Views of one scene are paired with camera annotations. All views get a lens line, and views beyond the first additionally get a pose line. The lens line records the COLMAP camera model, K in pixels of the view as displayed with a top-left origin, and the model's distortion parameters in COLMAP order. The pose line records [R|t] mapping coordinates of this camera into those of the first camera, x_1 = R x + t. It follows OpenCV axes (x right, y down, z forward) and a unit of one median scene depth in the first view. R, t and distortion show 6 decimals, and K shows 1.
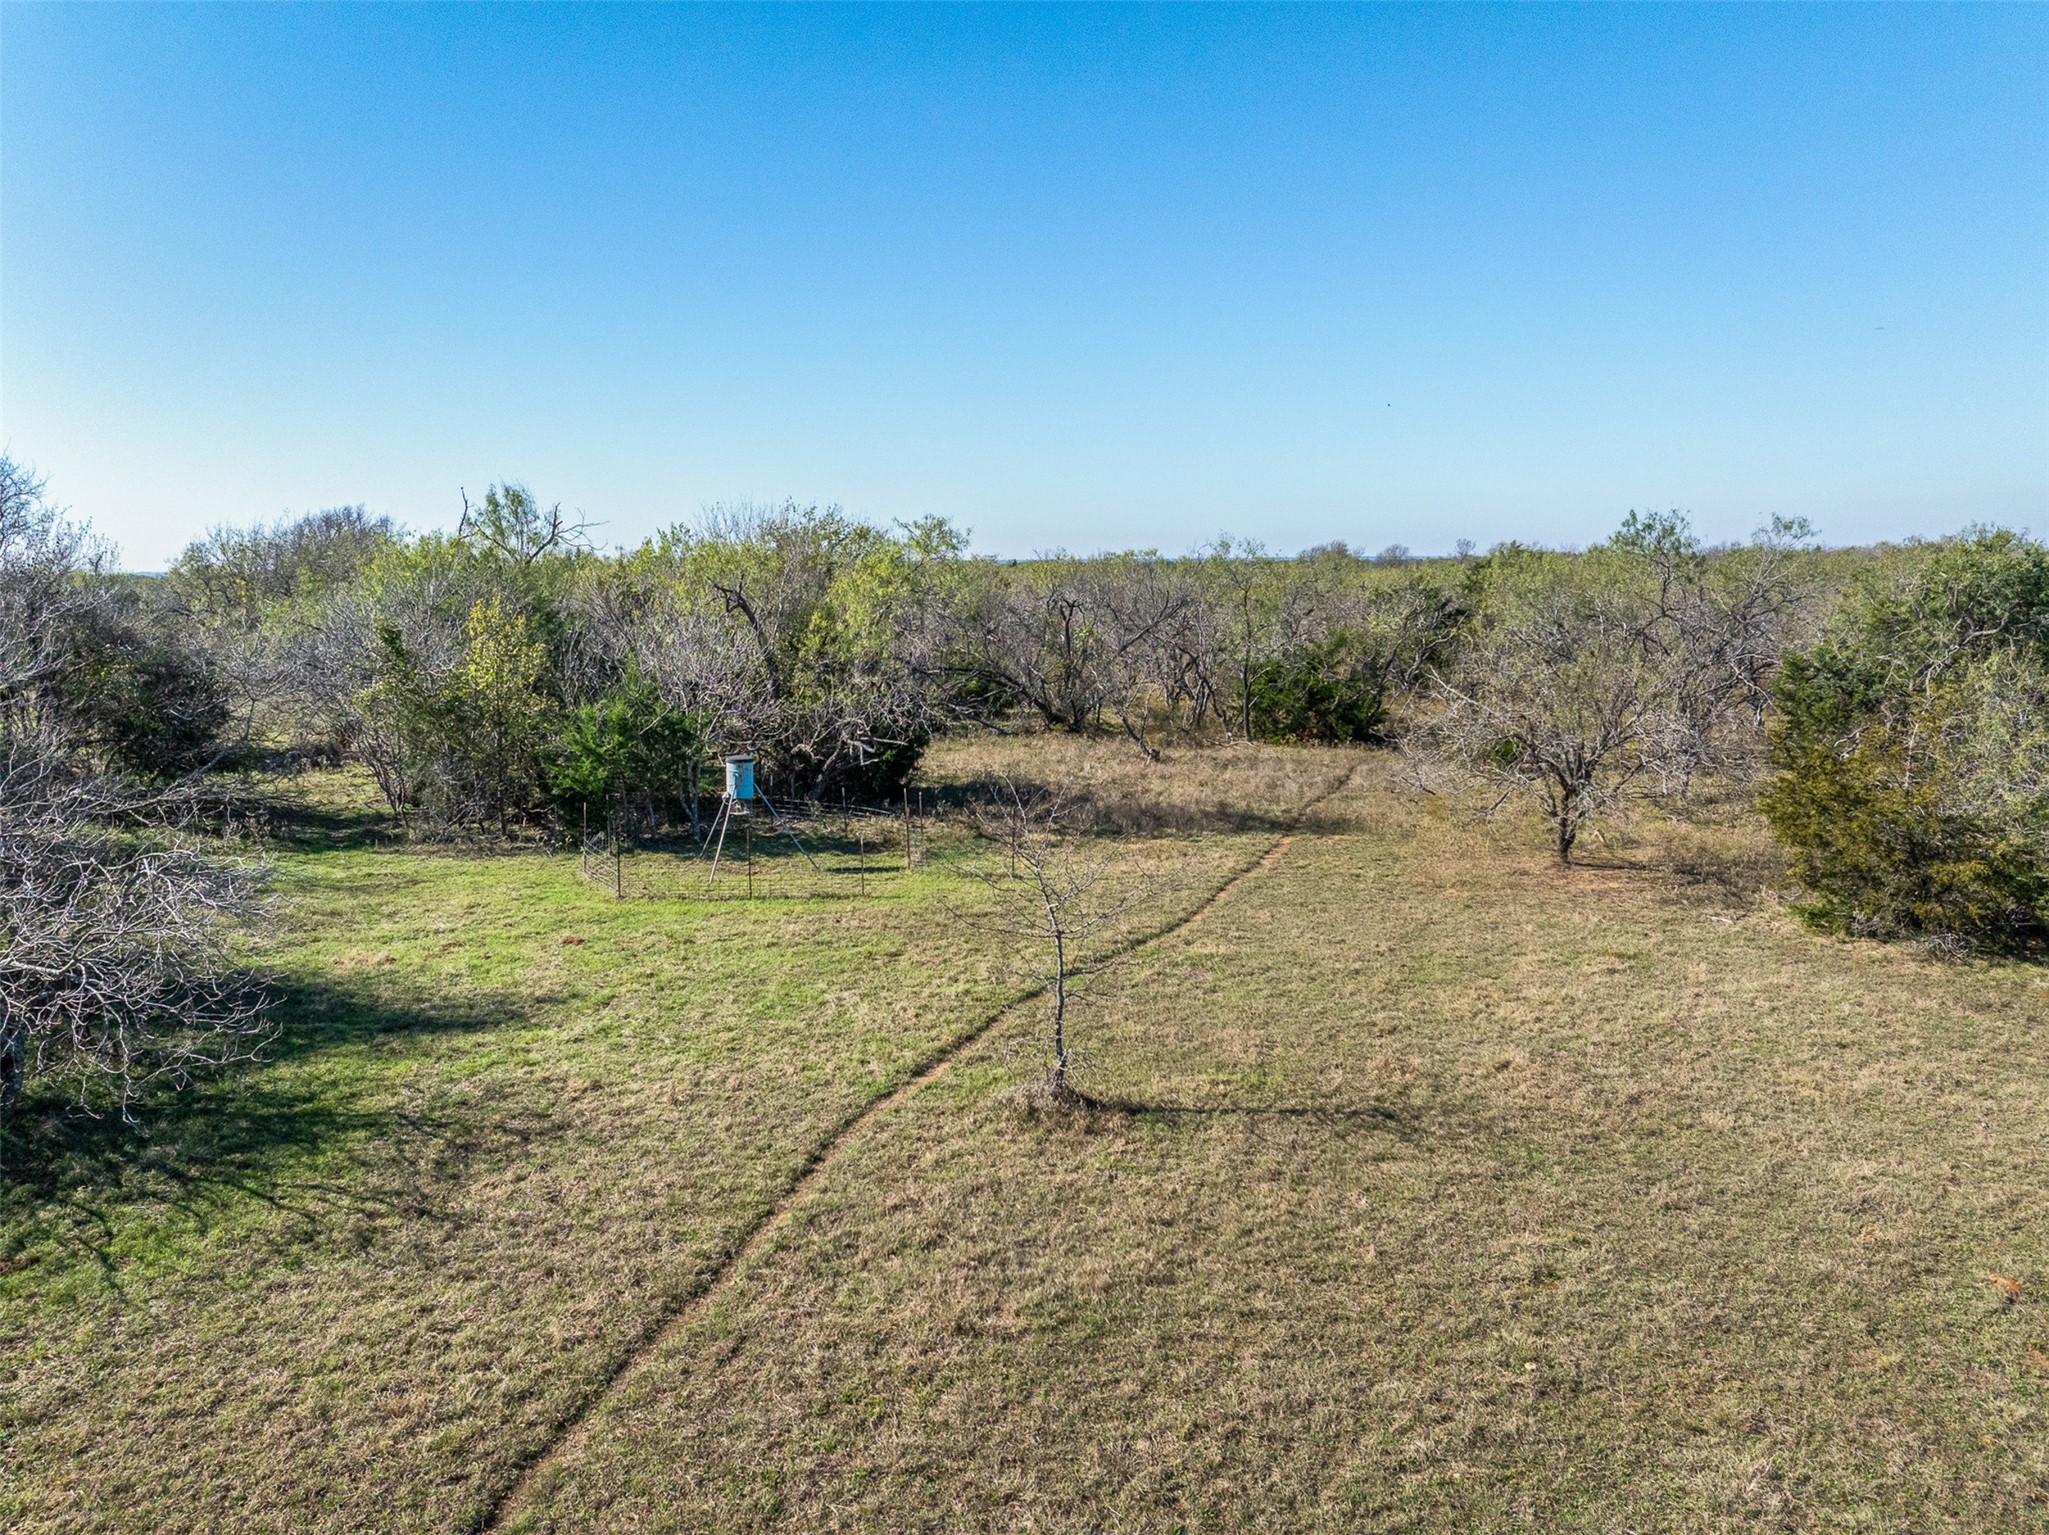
lens RADIAL K [[1441.2, 0, 1030.9], [0, 1441.2, 767.7], [0, 0, 1]] dist [-0.045331, 0.007917]
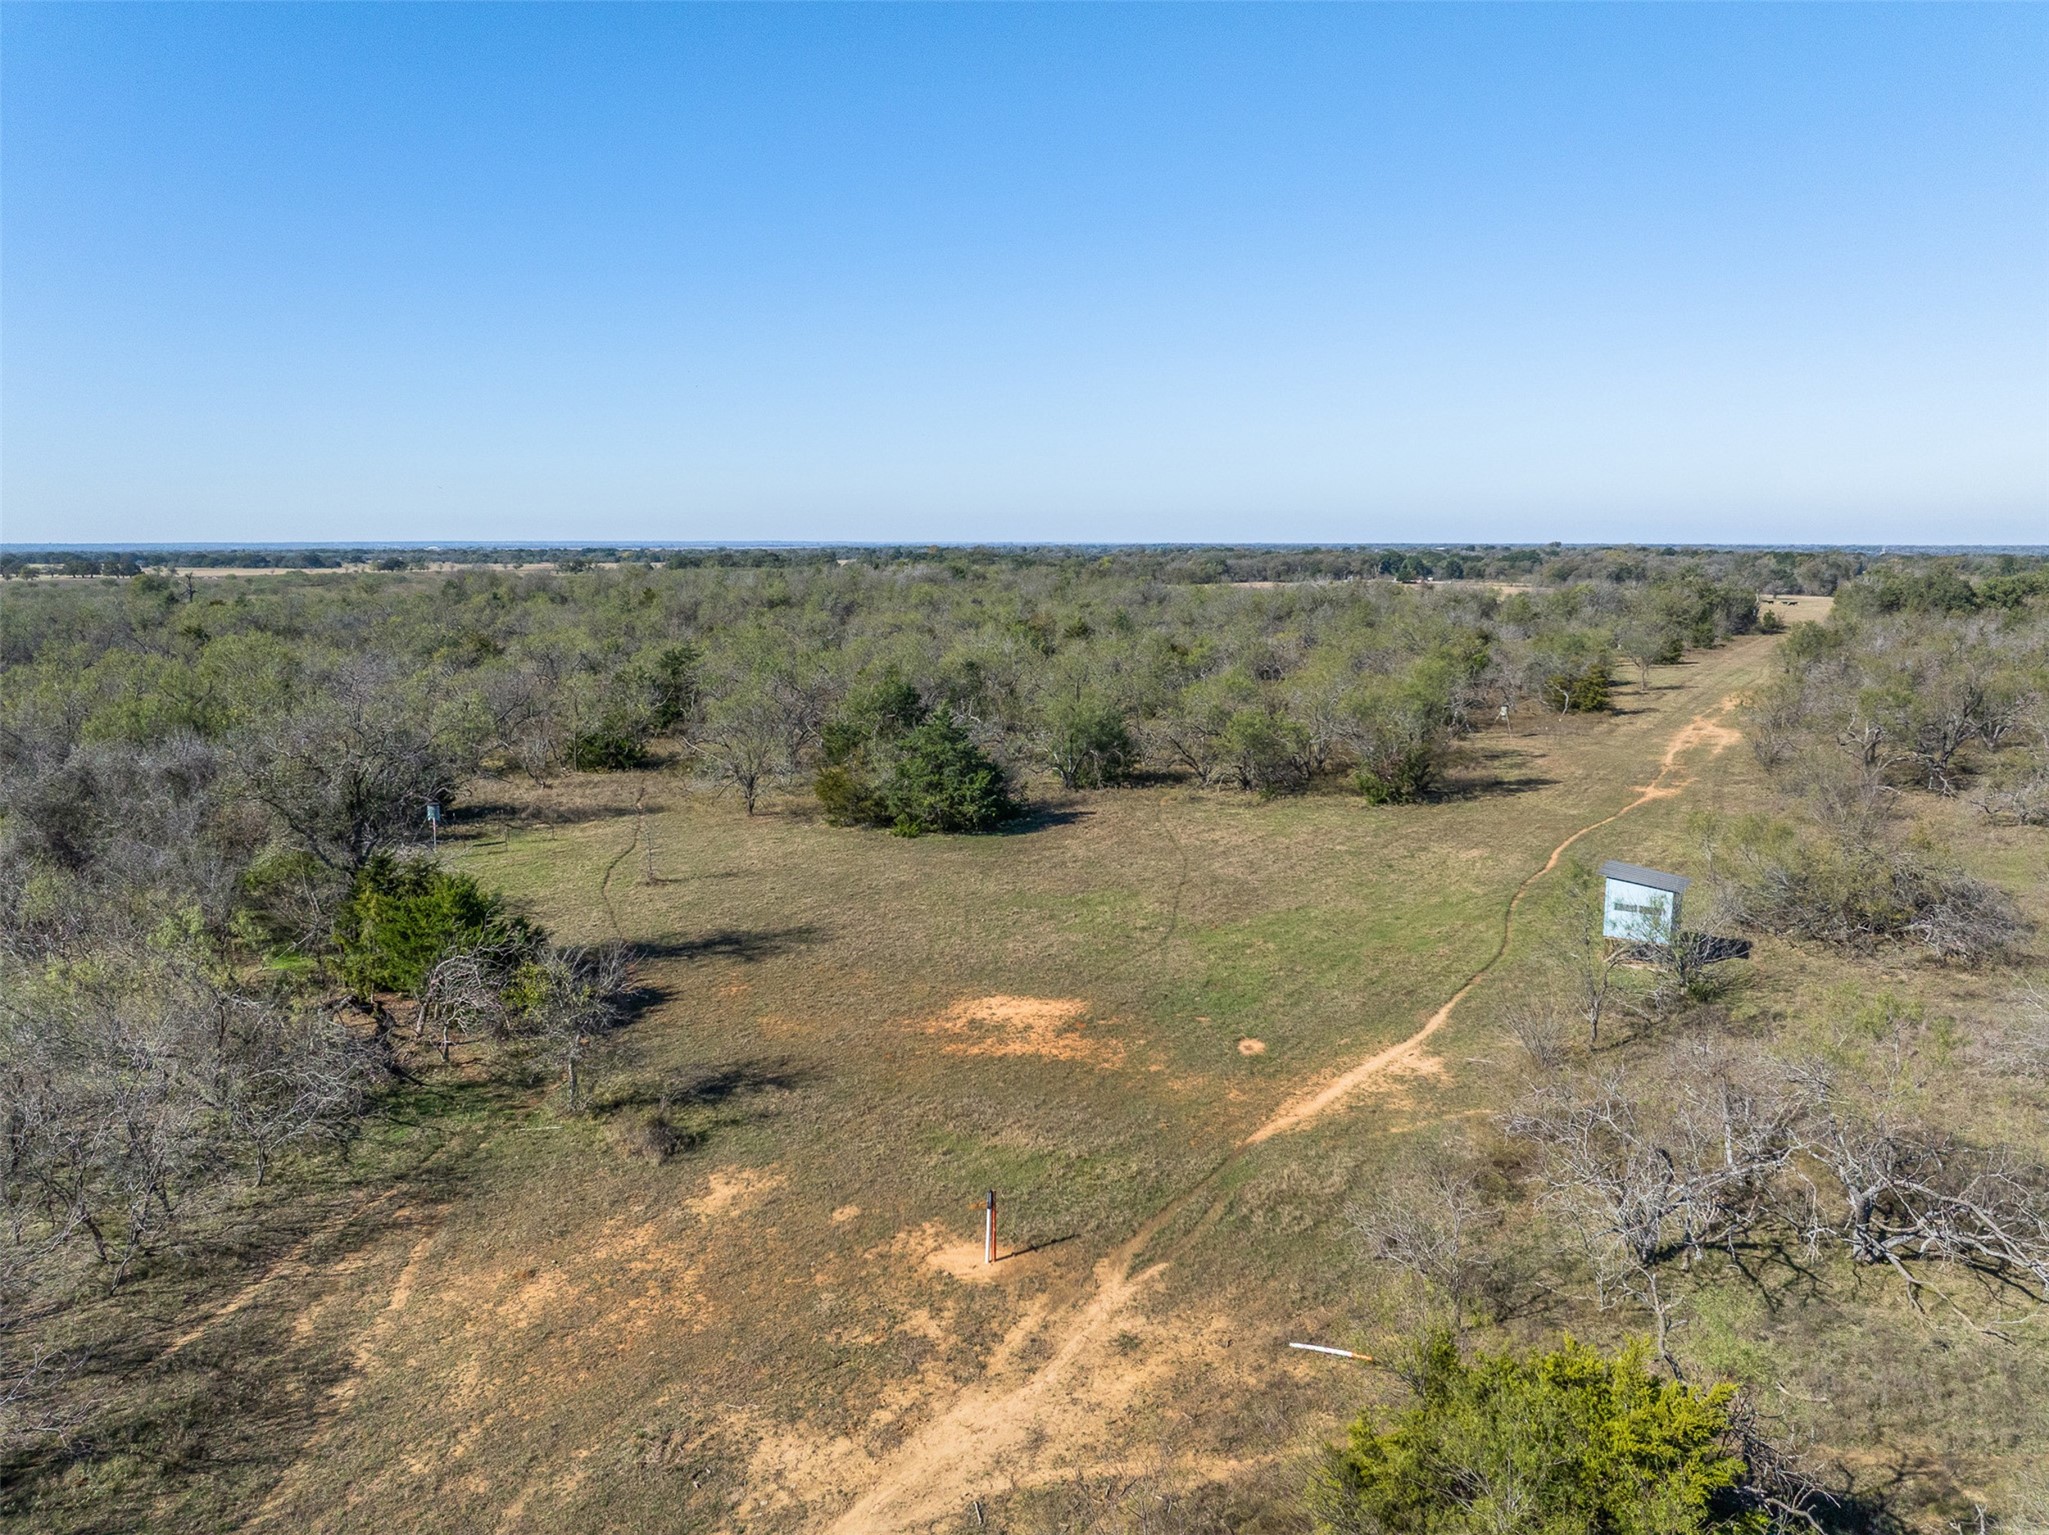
lens RADIAL K [[1441.2, 0, 1027.3], [0, 1441.2, 768.1], [0, 0, 1]] dist [-0.045331, 0.007917]
pose [[0.826571, -0.078272, 0.557363, -0.795832], [0.073532, 0.996813, 0.030937, -0.076039], [-0.558009, 0.015412, 0.829692, -1.748645]]
